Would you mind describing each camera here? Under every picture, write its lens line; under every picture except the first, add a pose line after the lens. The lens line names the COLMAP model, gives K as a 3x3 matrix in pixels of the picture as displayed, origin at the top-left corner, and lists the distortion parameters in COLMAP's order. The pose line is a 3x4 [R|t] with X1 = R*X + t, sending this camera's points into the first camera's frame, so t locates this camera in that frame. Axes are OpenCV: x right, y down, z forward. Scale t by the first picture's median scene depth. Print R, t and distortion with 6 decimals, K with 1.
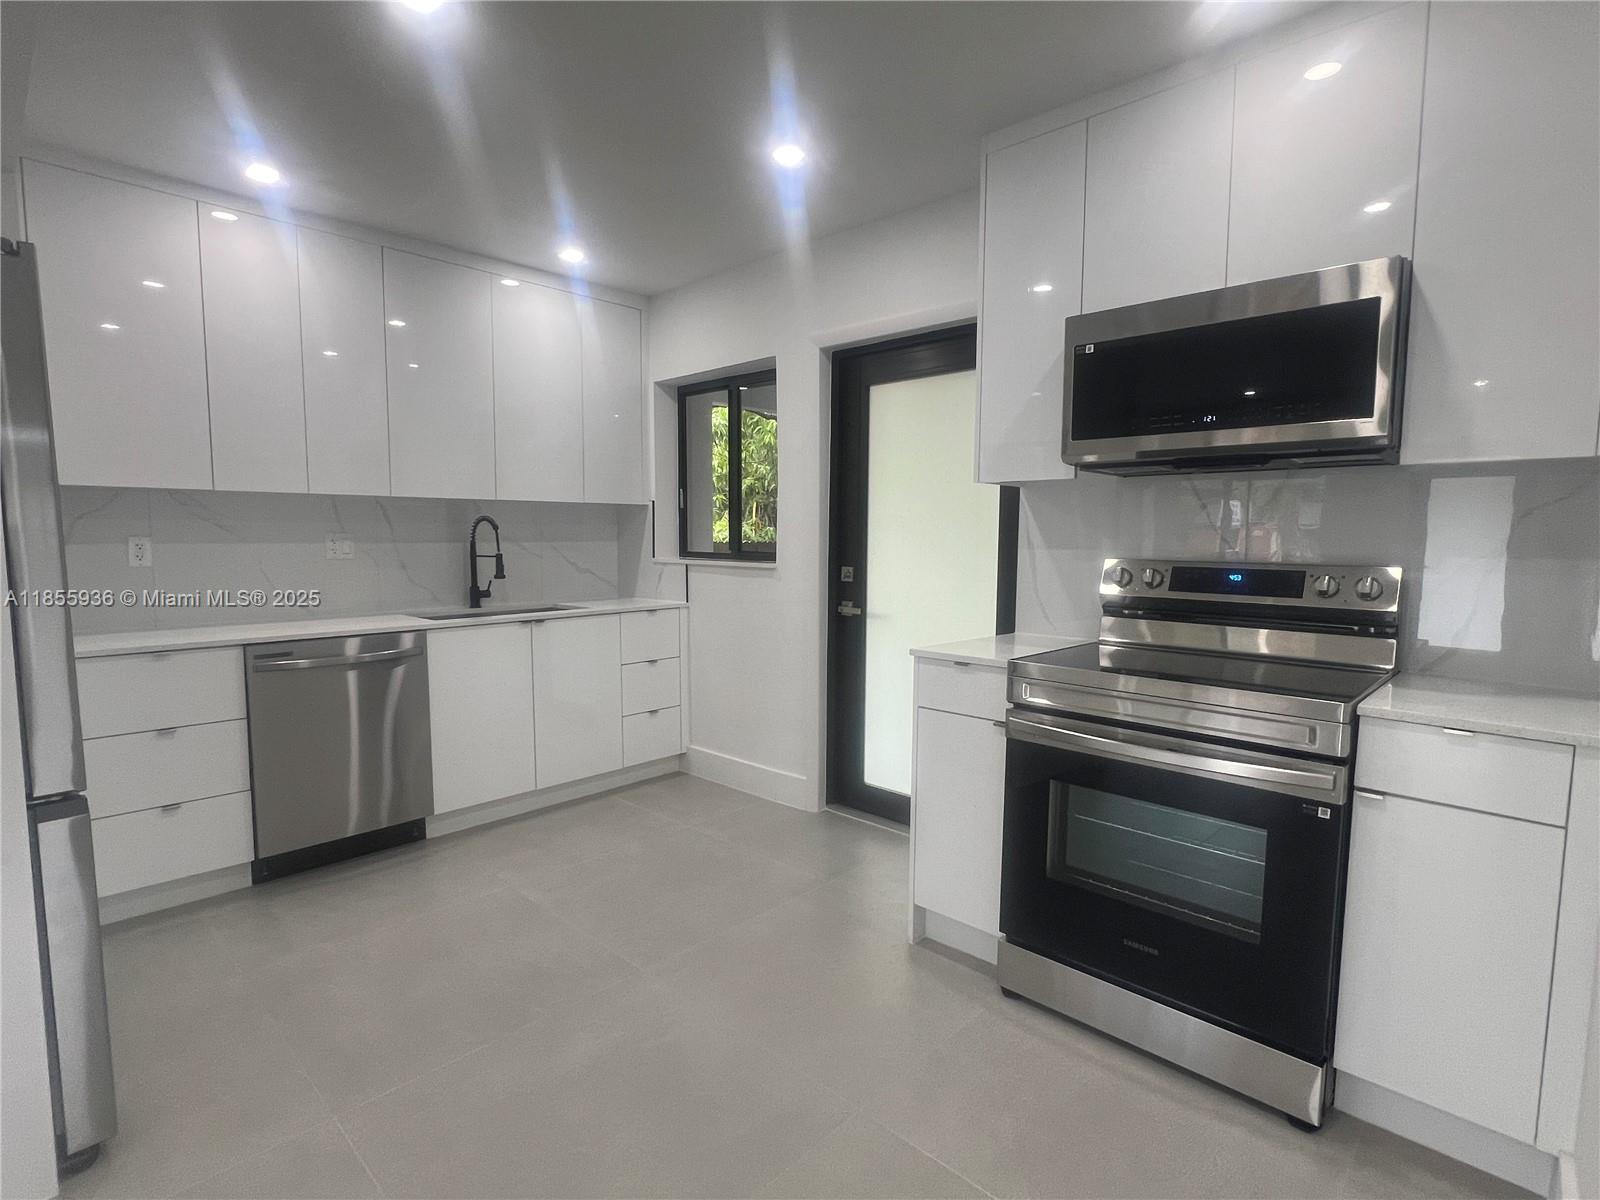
lens RADIAL K [[792.5, 0, 800.4], [0, 792.5, 598.1], [0, 0, 1]] dist [0.001164, -0.001820]
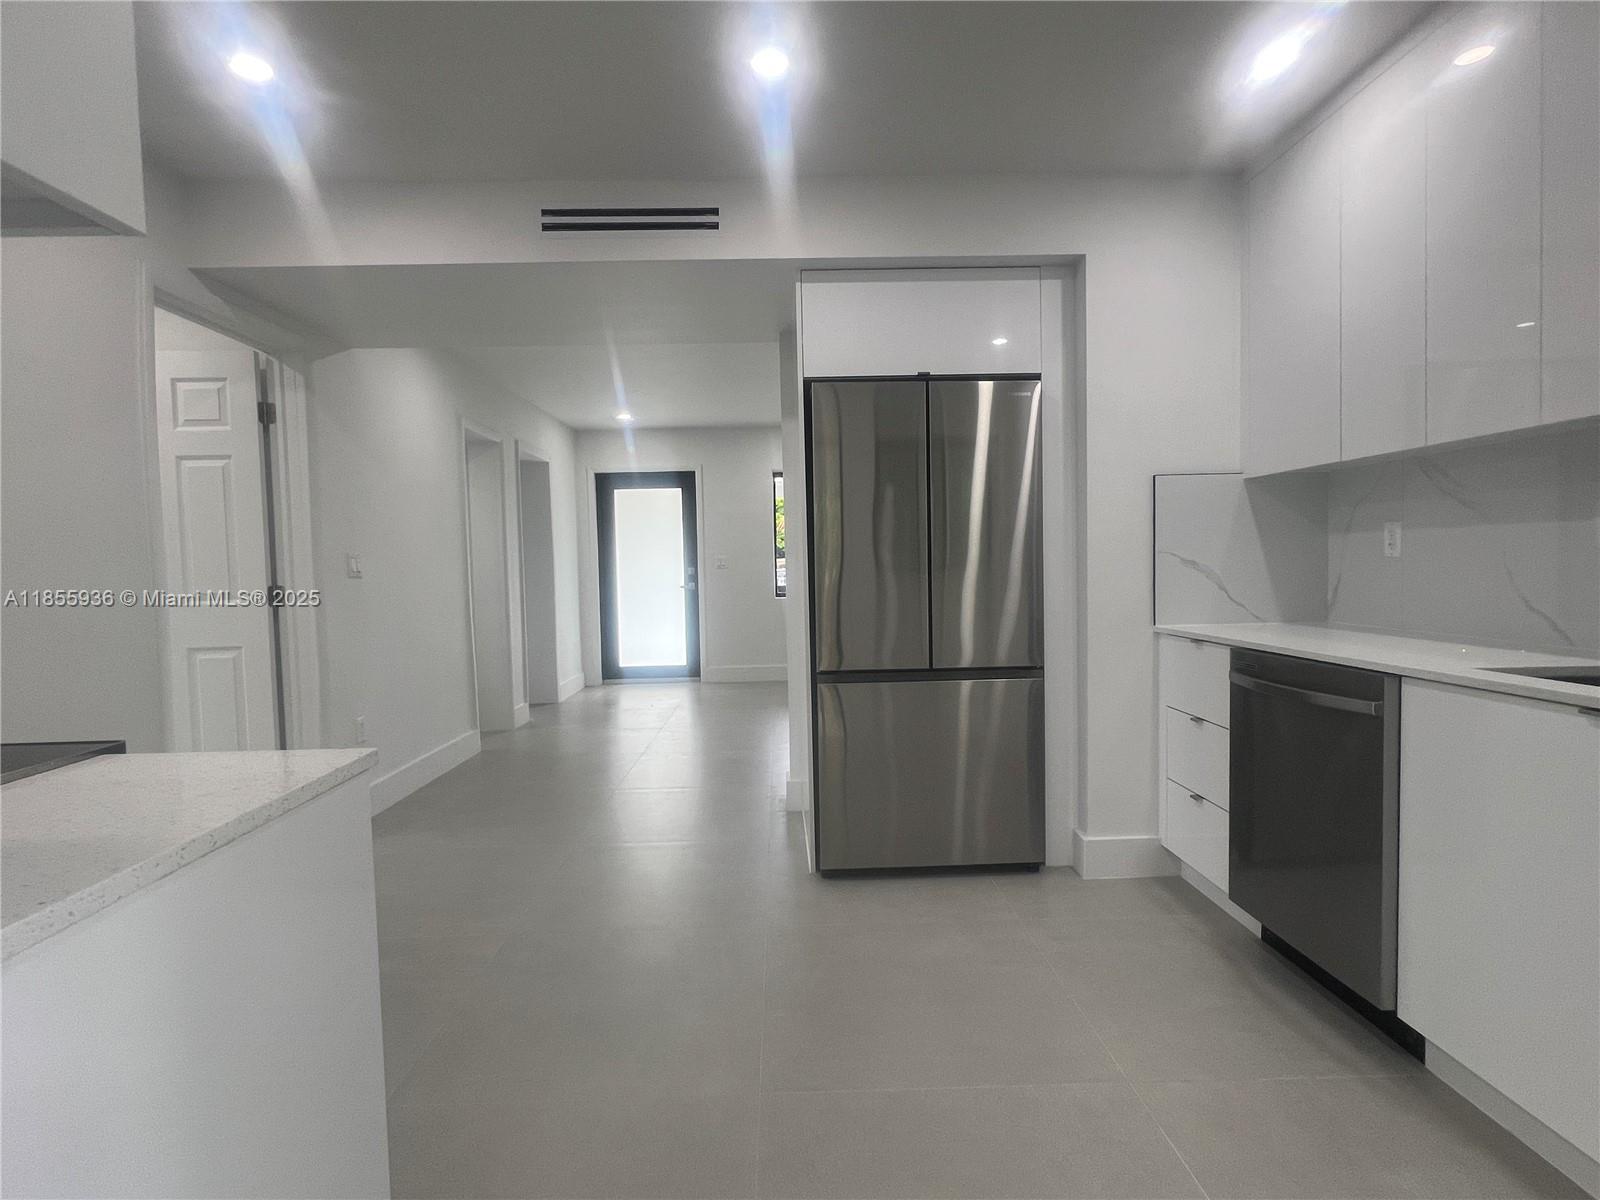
lens RADIAL K [[792.5, 0, 802.3], [0, 792.5, 599.6], [0, 0, 1]] dist [0.001164, -0.001820]
pose [[-0.709075, 0.041912, -0.703887, 0.213947], [-0.042238, 0.993915, 0.101731, -0.053578], [0.703867, 0.101865, -0.702990, 1.152715]]
